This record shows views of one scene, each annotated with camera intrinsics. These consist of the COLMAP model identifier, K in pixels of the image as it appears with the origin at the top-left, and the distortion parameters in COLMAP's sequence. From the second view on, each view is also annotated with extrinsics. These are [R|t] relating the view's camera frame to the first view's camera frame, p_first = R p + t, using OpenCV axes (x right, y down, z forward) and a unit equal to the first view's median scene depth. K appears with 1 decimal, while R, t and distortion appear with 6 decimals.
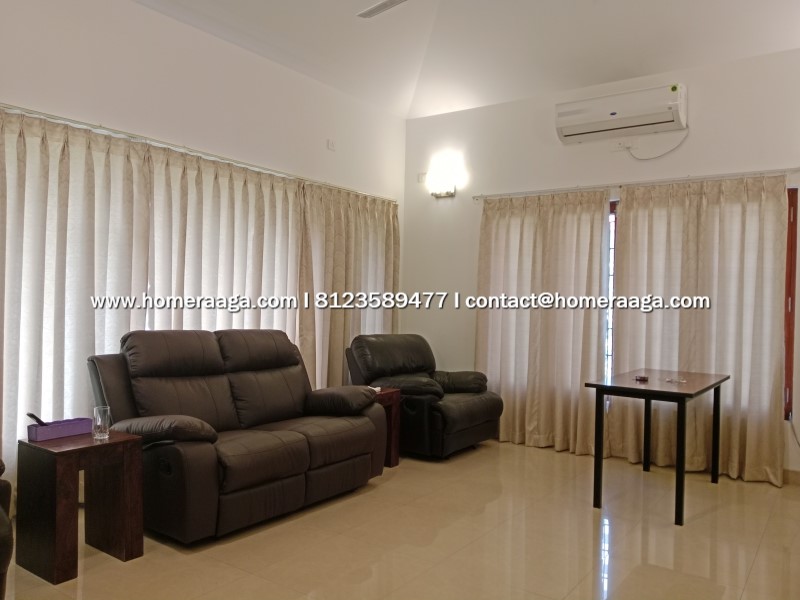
lens RADIAL K [[629.1, 0, 399.9], [0, 629.1, 287.1], [0, 0, 1]] dist [-0.002019, -0.002123]
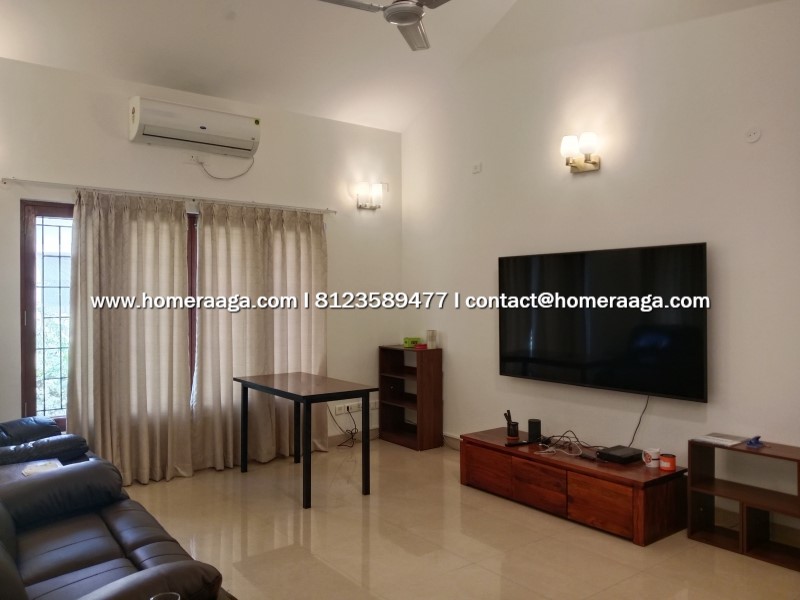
lens RADIAL K [[623.8, 0, 397.4], [0, 623.8, 299.9], [0, 0, 1]] dist [0.006887, -0.001037]
pose [[0.304093, -0.007334, 0.952614, -0.528871], [0.007941, 0.999955, 0.005164, -0.003994], [-0.952609, 0.005994, 0.304137, 0.415676]]
